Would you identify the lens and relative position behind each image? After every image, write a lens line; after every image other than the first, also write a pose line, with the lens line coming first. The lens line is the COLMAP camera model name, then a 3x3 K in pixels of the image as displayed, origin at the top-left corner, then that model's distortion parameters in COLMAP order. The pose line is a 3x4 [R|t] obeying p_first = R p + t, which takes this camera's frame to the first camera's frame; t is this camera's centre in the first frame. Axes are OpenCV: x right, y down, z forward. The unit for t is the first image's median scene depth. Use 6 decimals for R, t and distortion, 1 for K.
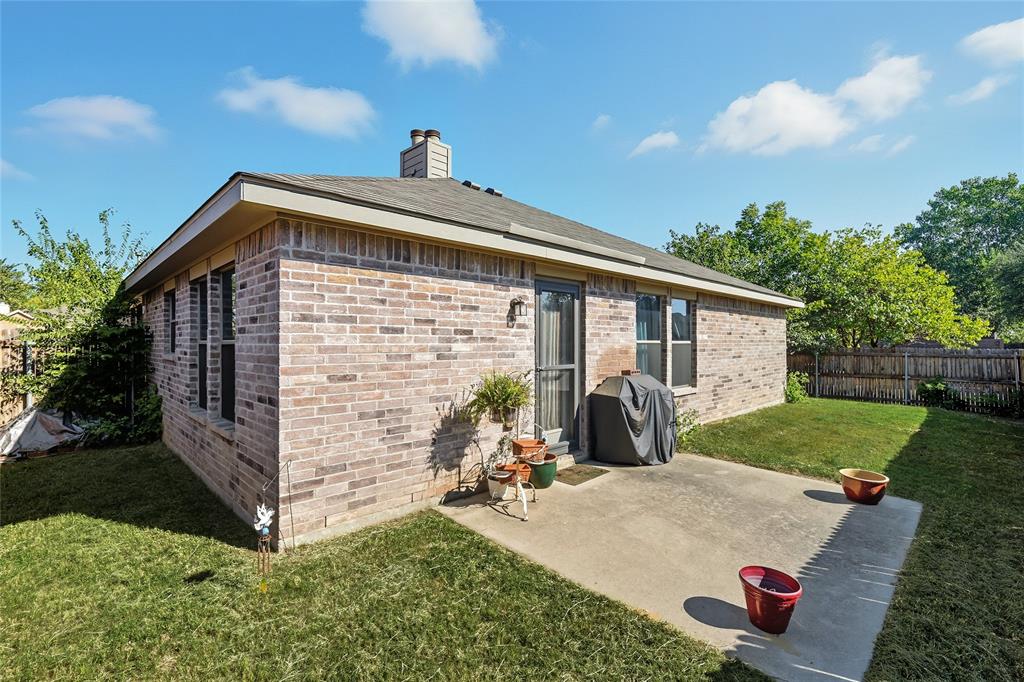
lens RADIAL K [[452.6, 0, 510.6], [0, 452.6, 338.4], [0, 0, 1]] dist [0.000334, -0.000083]
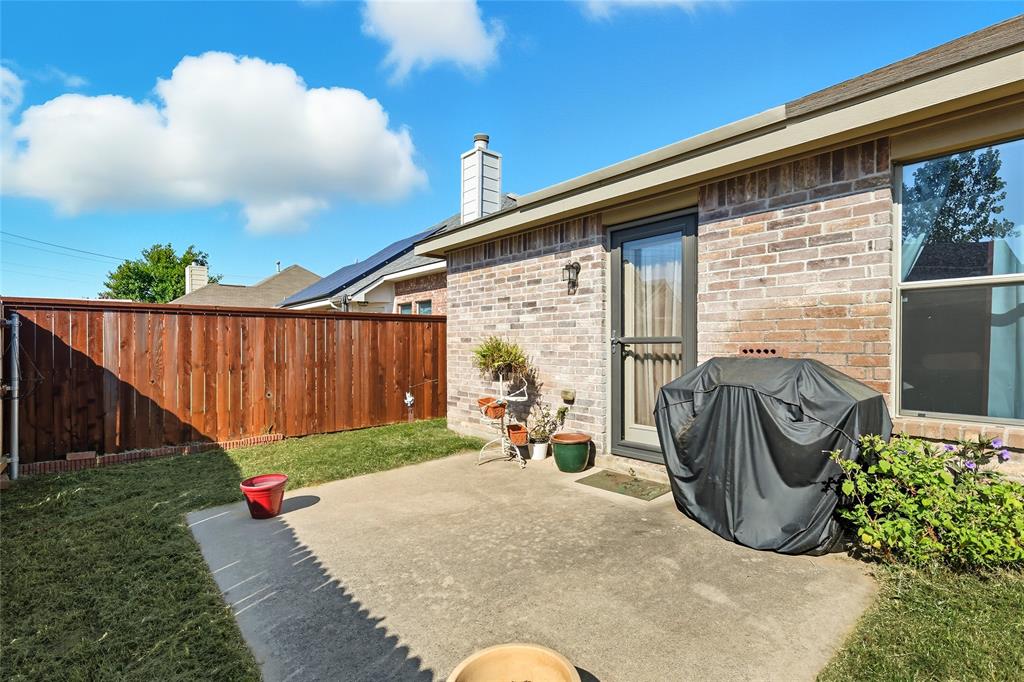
lens RADIAL K [[471.6, 0, 515.0], [0, 471.6, 347.6], [0, 0, 1]] dist [-0.000954, 0.000051]
pose [[-0.048860, 0.005435, -0.998791, 0.984050], [0.009170, 0.999945, 0.004993, 0.080196], [0.998764, -0.008915, -0.048908, 0.932685]]
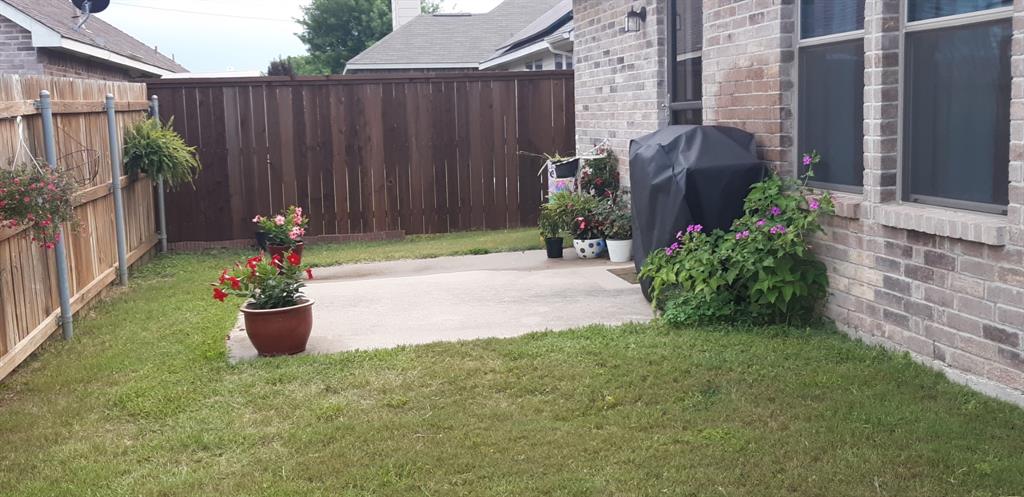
lens RADIAL K [[1057.4, 0, 512.0], [0, 1057.4, 248.5], [0, 0, 1]] dist [0.005967, 0.004574]
pose [[-0.553707, 0.117317, -0.824406, 1.564398], [0.033768, 0.992375, 0.118540, 0.087610], [0.832027, 0.037798, -0.553446, 1.786850]]
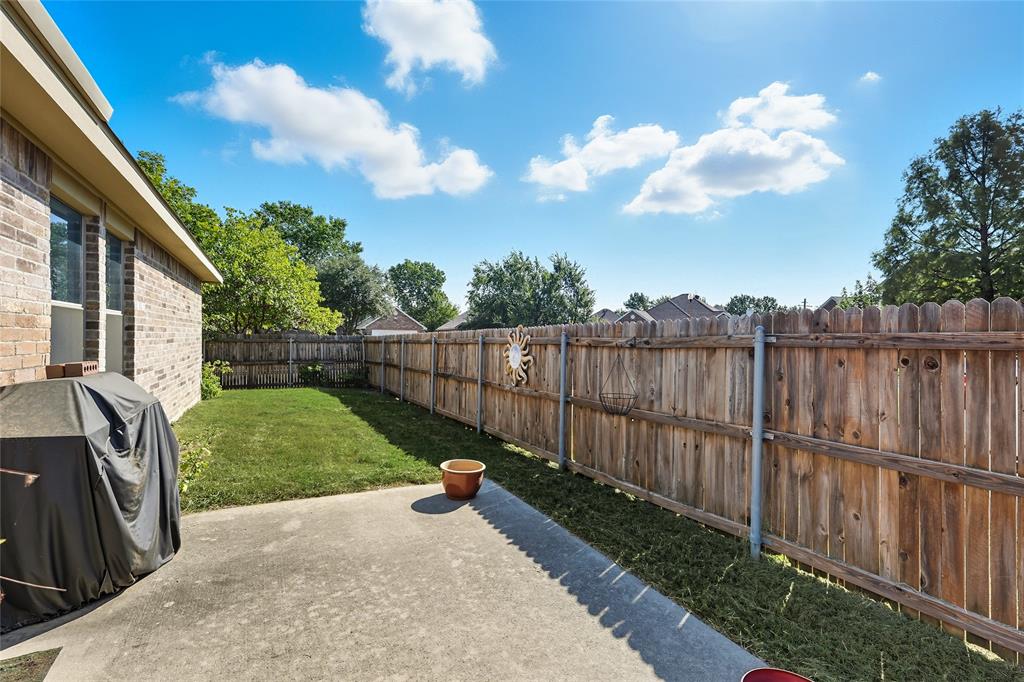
lens RADIAL K [[452.6, 0, 510.6], [0, 452.6, 338.4], [0, 0, 1]] dist [0.000334, -0.000083]
pose [[0.271171, -0.001436, 0.962530, -0.028981], [-0.015969, 0.999855, 0.005991, 0.047205], [-0.962399, -0.016995, 0.271109, 0.624709]]
